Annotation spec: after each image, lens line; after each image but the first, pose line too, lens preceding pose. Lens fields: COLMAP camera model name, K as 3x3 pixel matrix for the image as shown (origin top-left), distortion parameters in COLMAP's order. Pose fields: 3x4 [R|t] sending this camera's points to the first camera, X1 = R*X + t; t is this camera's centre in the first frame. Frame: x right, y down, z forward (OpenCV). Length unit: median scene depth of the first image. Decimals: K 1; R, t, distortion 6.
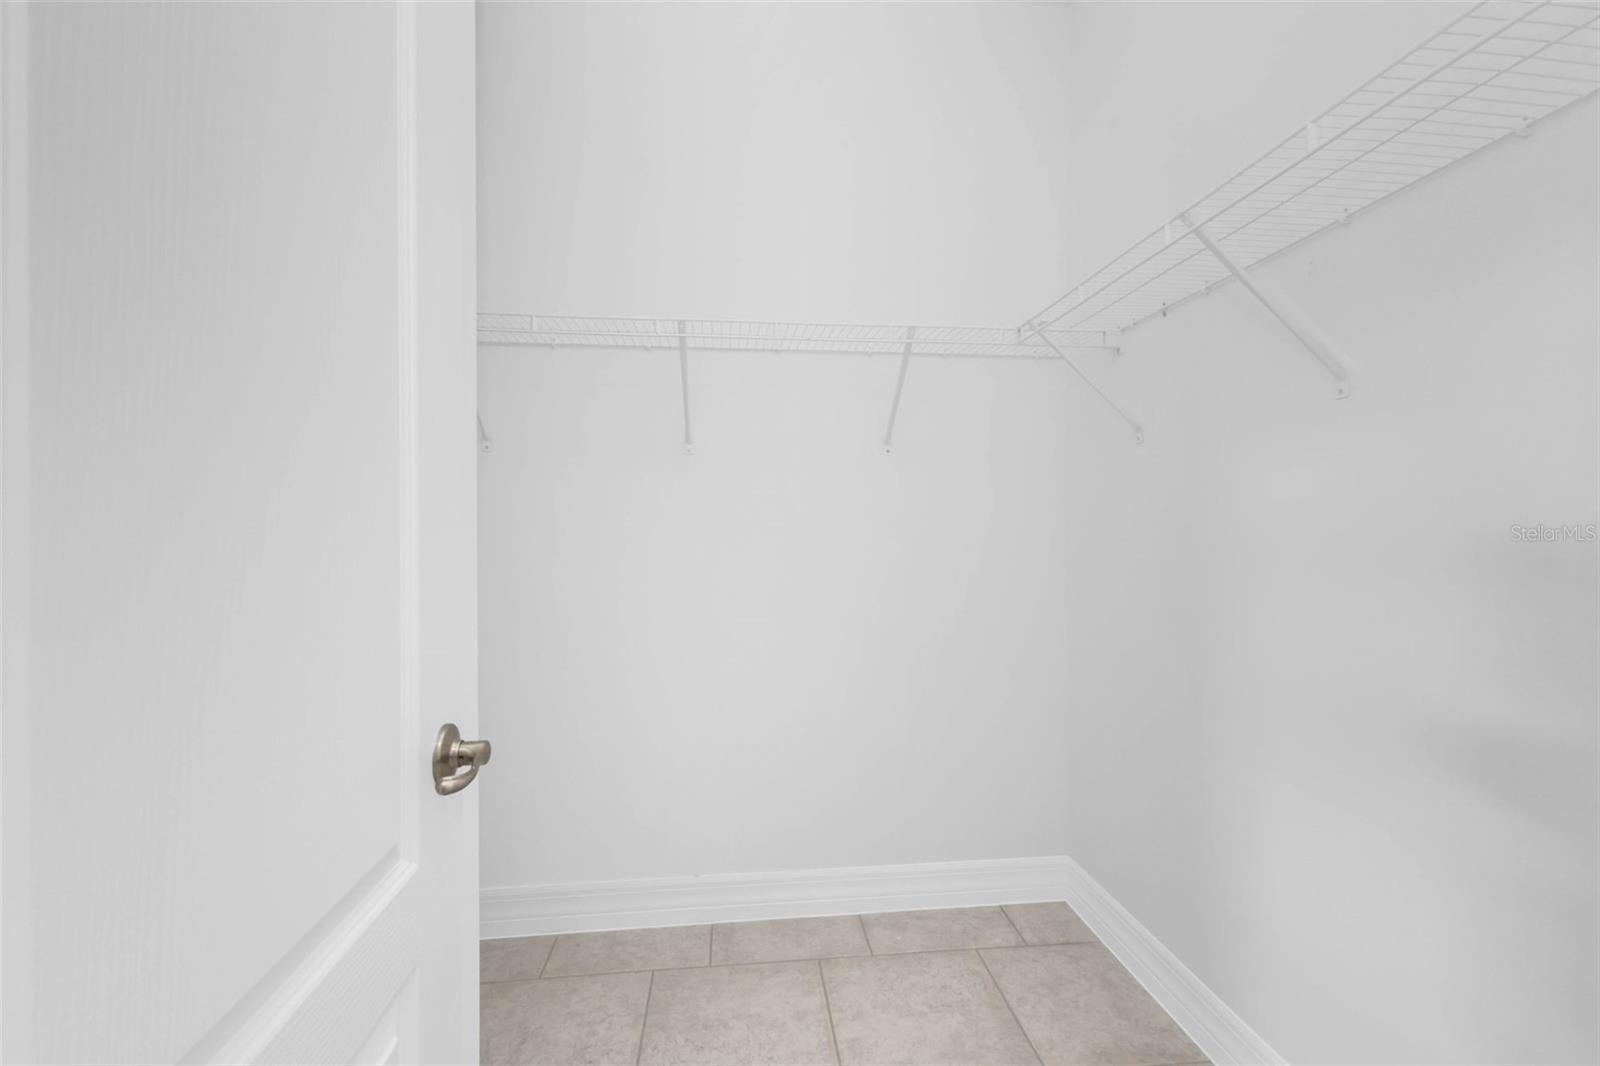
lens RADIAL K [[698.4, 0, 802.3], [0, 698.4, 524.4], [0, 0, 1]] dist [0.008264, 0.000145]
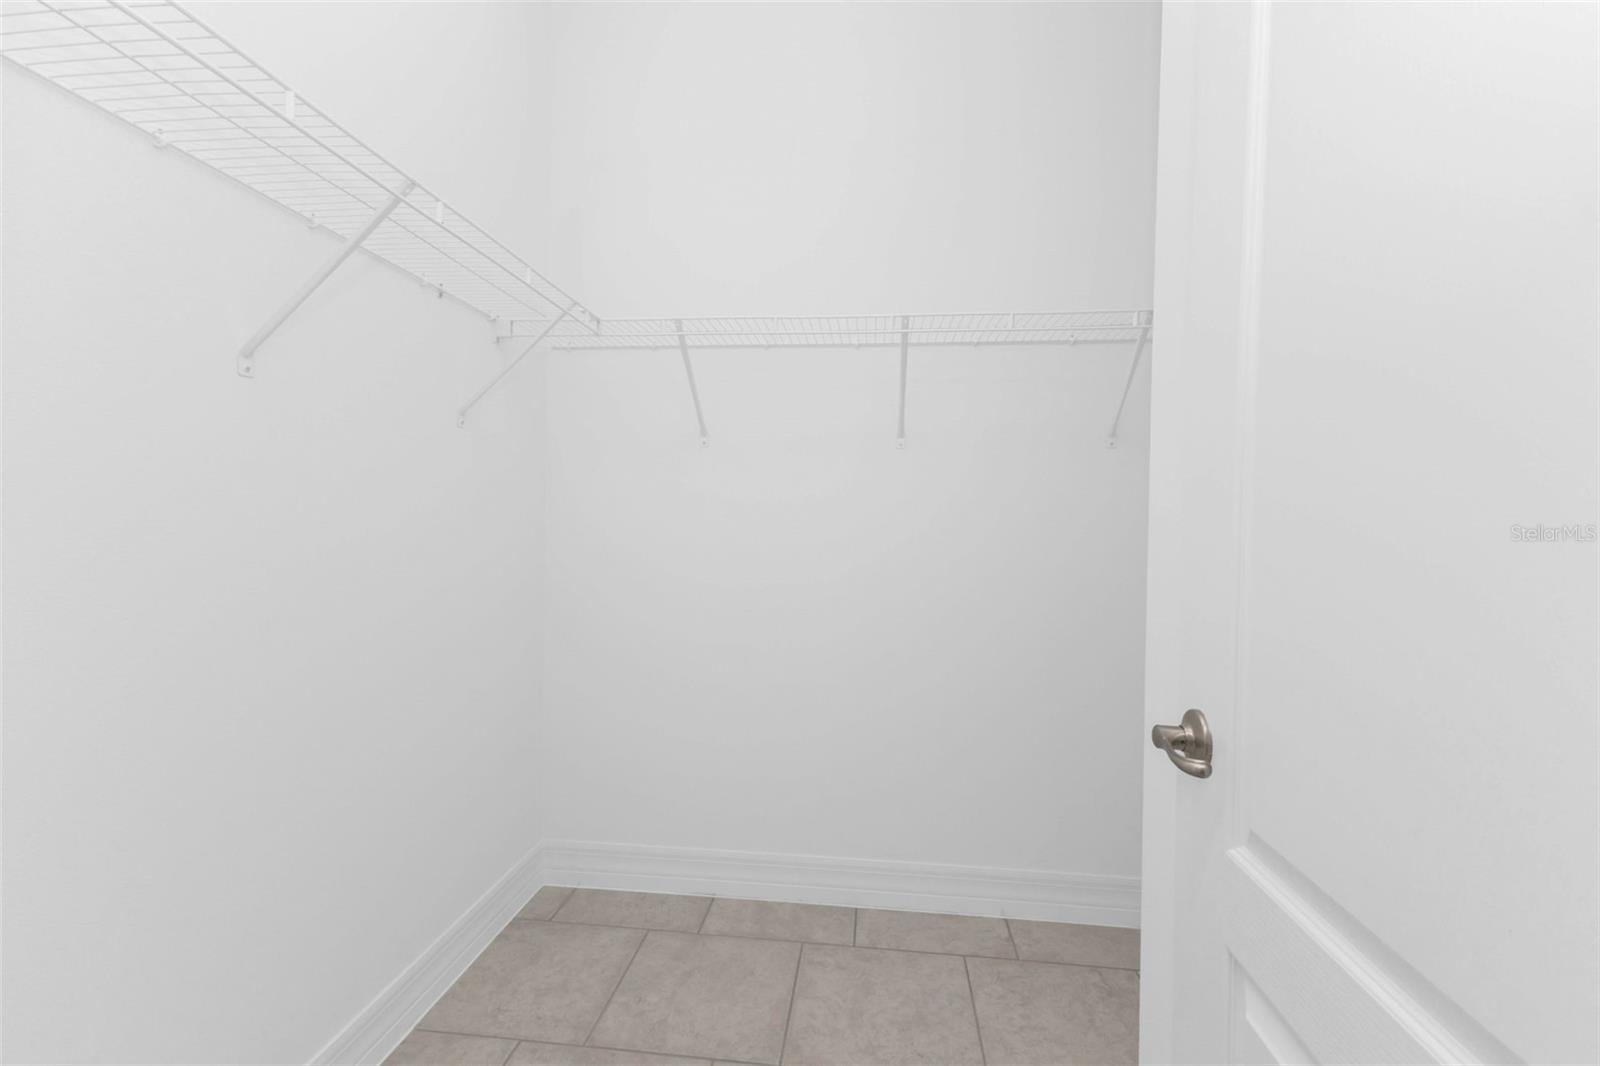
lens RADIAL K [[686.5, 0, 800.0], [0, 686.5, 533.0], [0, 0, 1]] dist [0.036191, 0.000067]
pose [[0.979972, 0.020205, -0.198108, 0.205781], [-0.015875, 0.999600, 0.023423, -0.000569], [0.198502, -0.019809, 0.979900, 0.021321]]
